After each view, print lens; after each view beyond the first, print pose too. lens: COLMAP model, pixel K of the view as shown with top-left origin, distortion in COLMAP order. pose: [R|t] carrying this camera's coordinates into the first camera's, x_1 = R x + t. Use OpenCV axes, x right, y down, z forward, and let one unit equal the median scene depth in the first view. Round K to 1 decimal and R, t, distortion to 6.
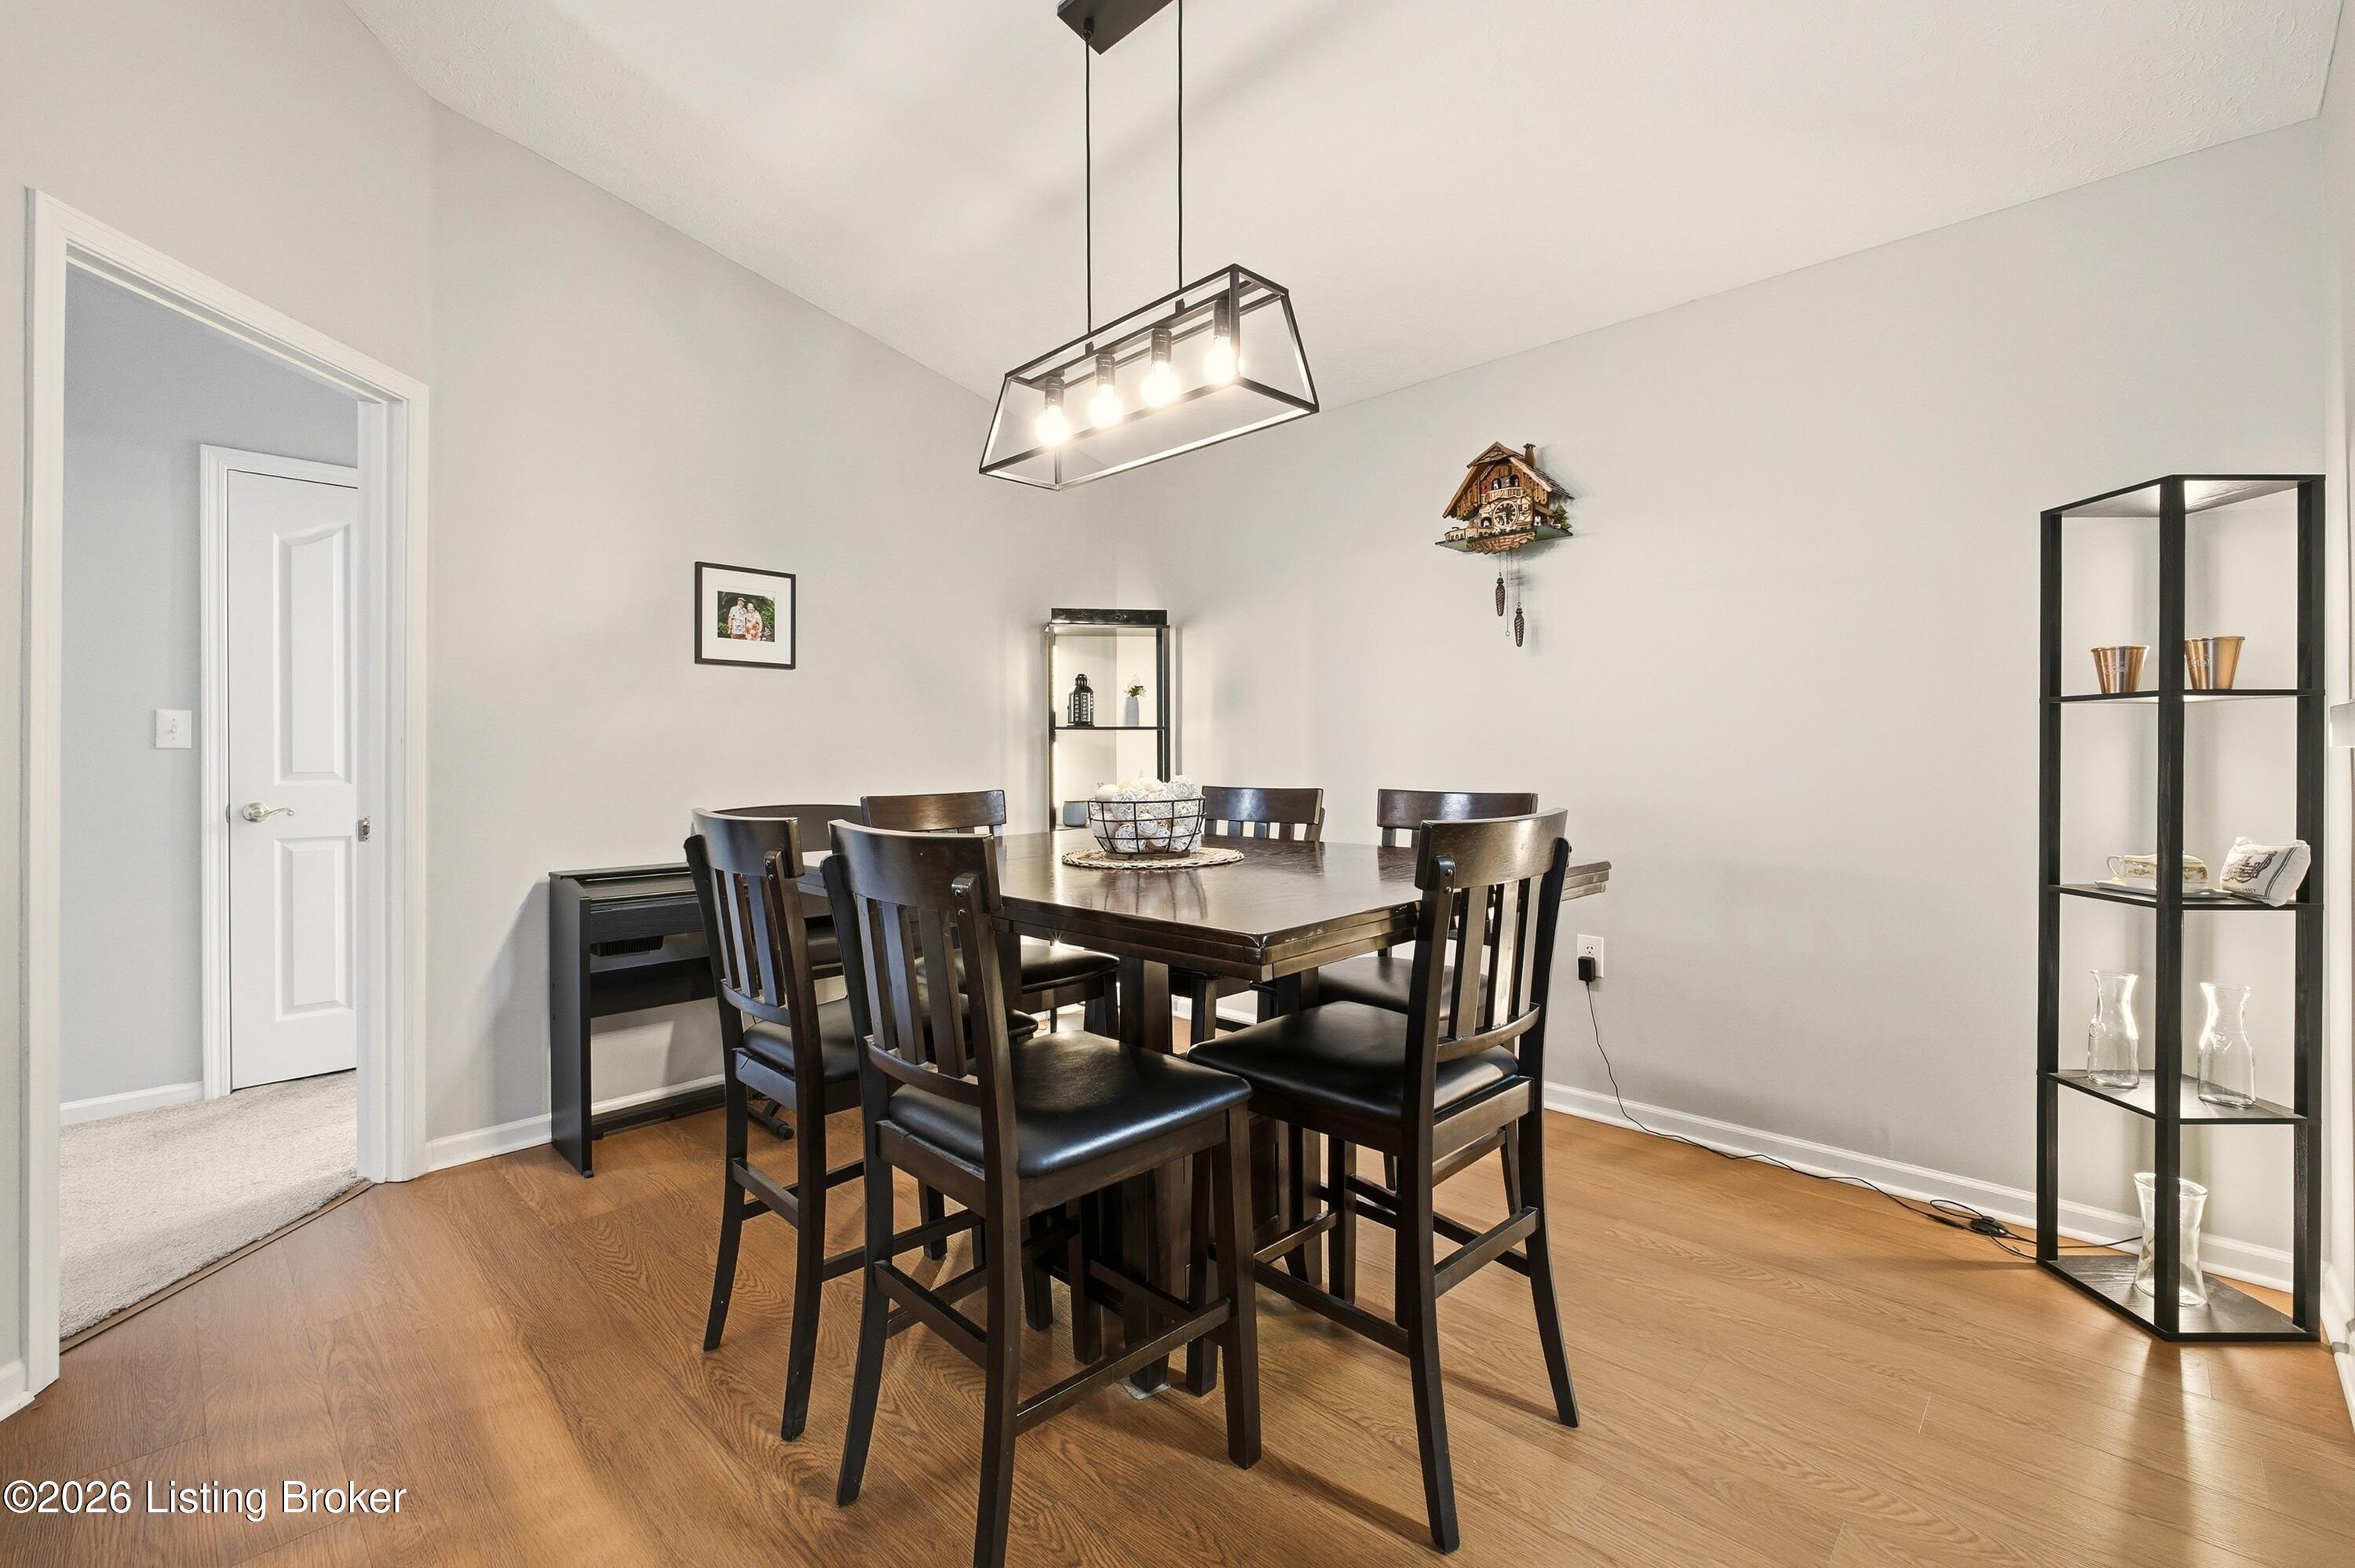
lens RADIAL K [[986.9, 0, 1185.8], [0, 986.9, 759.7], [0, 0, 1]] dist [-0.003405, -0.000431]
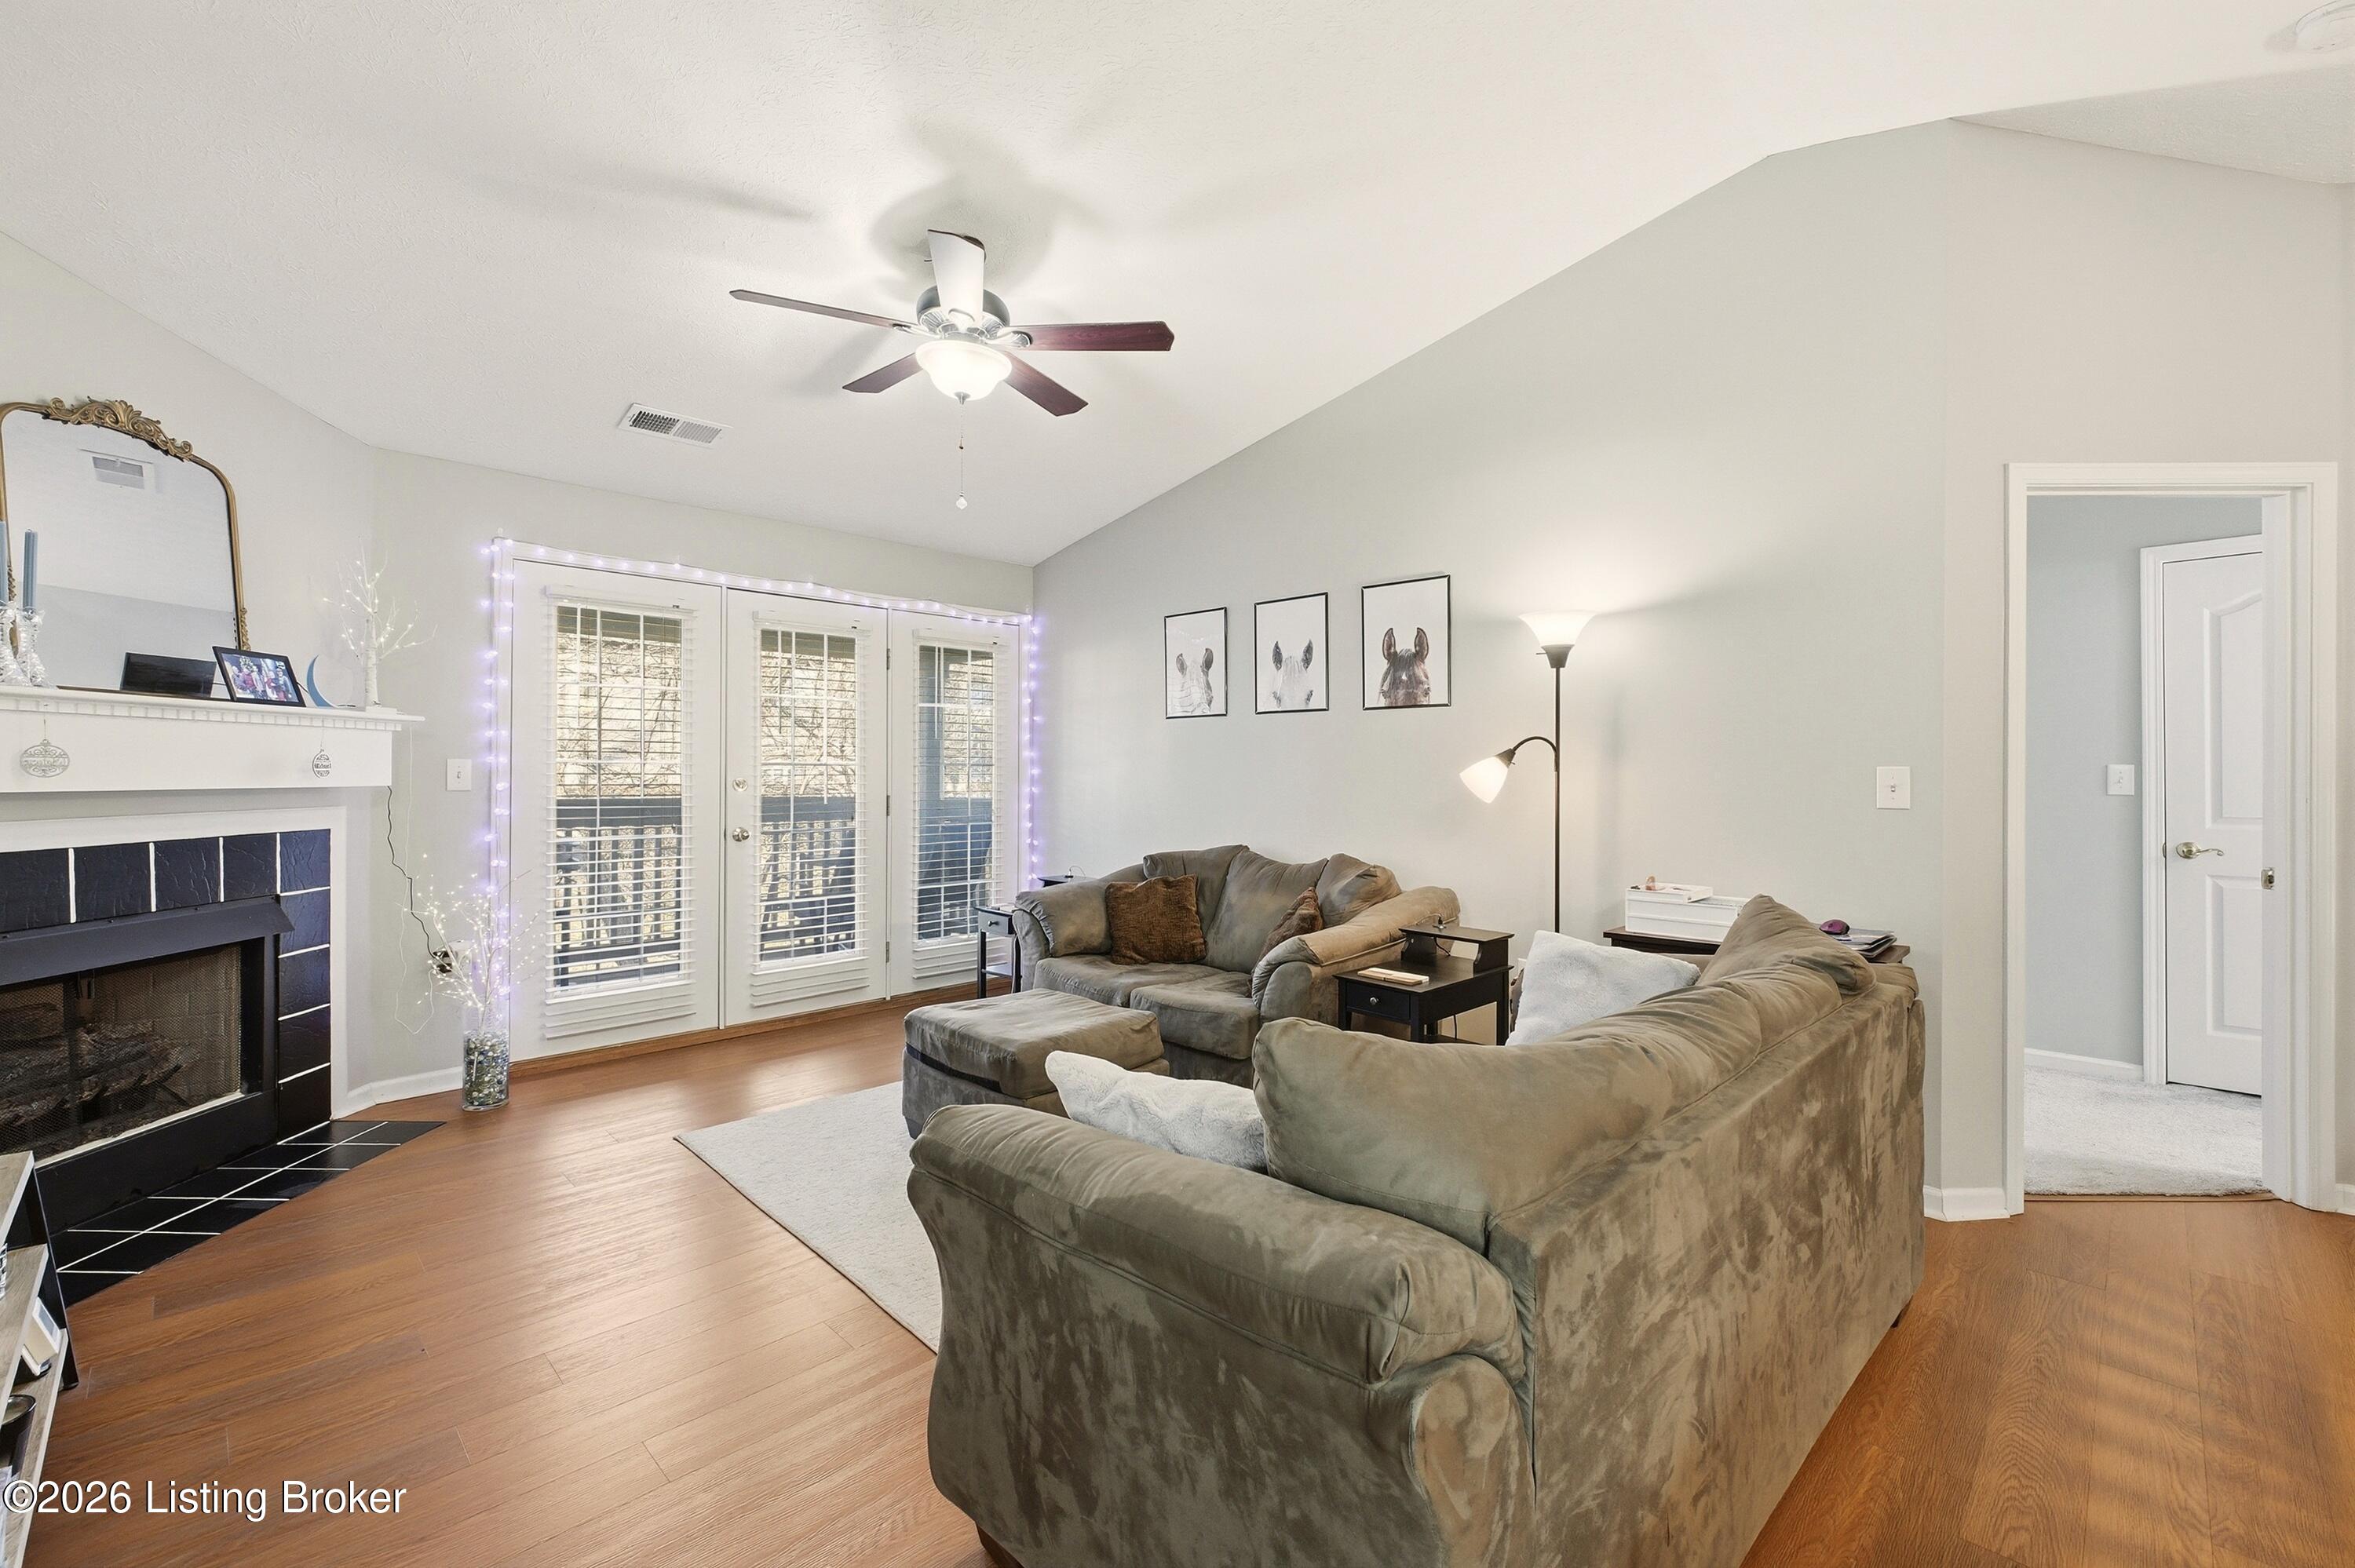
lens RADIAL K [[989.3, 0, 1179.1], [0, 989.3, 759.3], [0, 0, 1]] dist [-0.003107, -0.000223]
pose [[-0.021666, -0.007549, -0.999737, 0.261324], [-0.003598, 0.999966, -0.007473, -0.043423], [0.999759, 0.003435, -0.021692, -0.179897]]
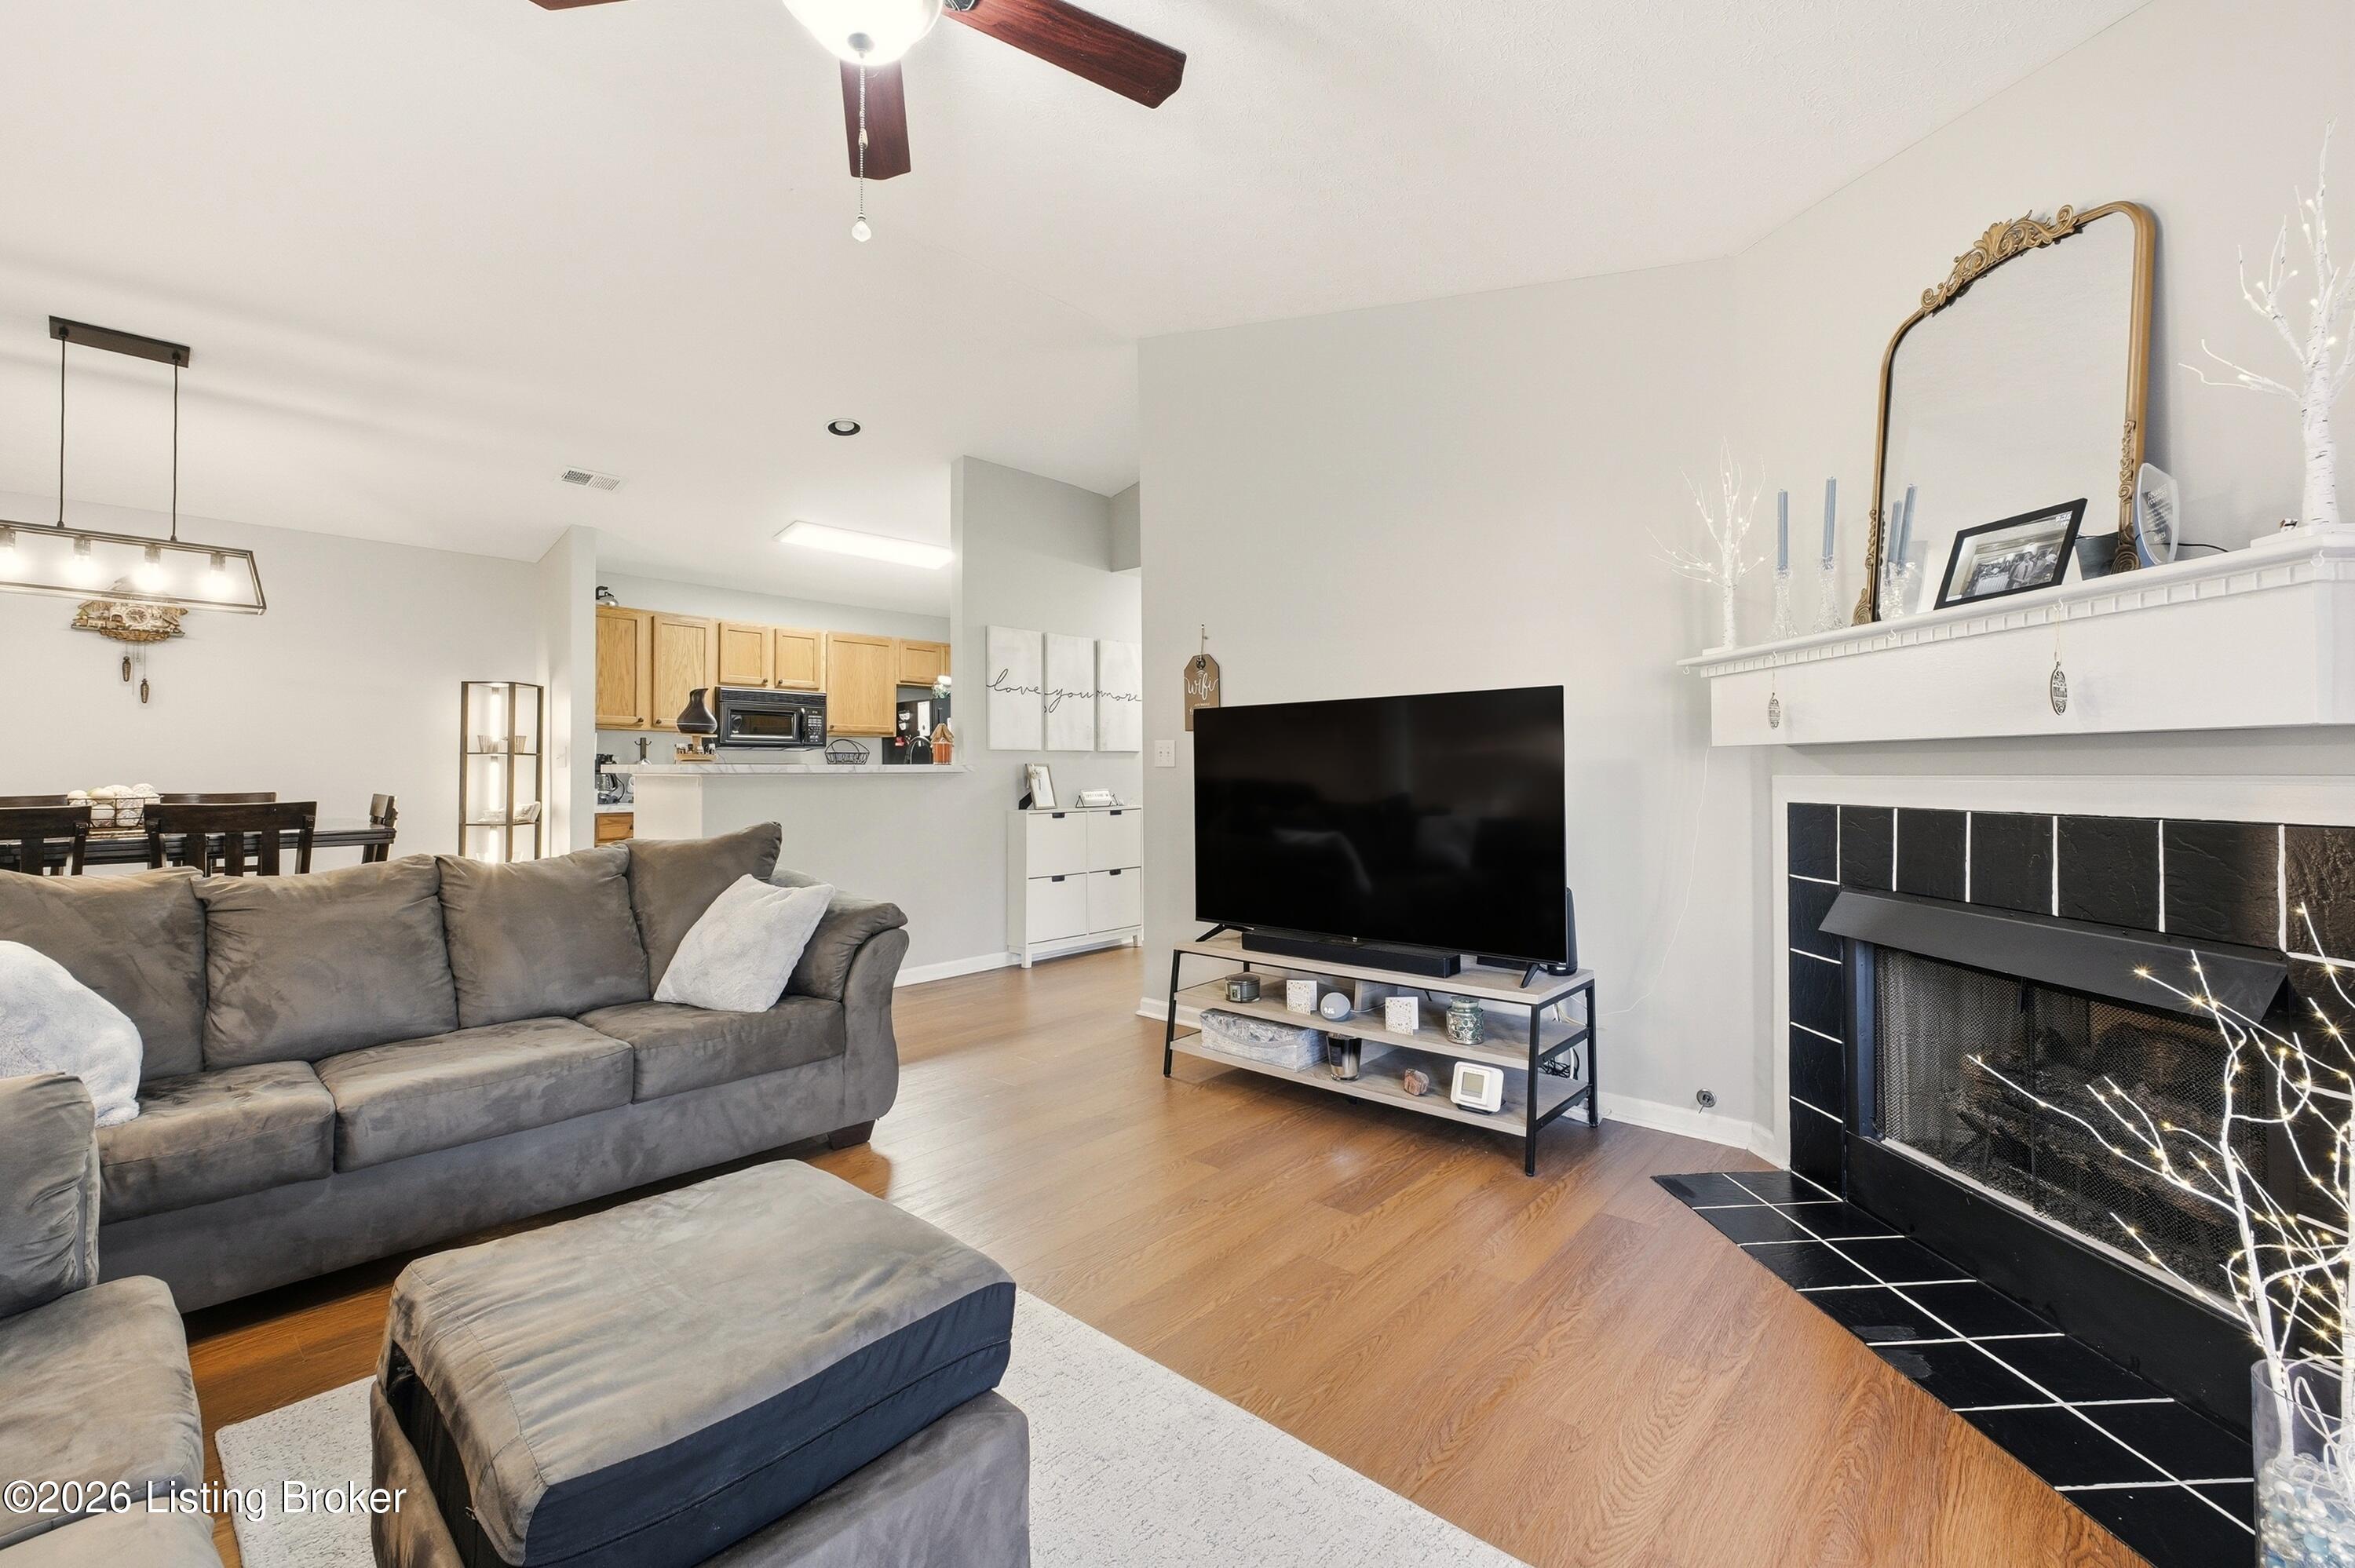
lens RADIAL K [[989.3, 0, 1179.1], [0, 989.3, 759.3], [0, 0, 1]] dist [-0.003107, -0.000223]
pose [[-0.030623, 0.016854, 0.999389, -1.281255], [0.003471, 0.999854, -0.016755, 0.003993], [-0.999525, 0.002955, -0.030677, -0.584709]]
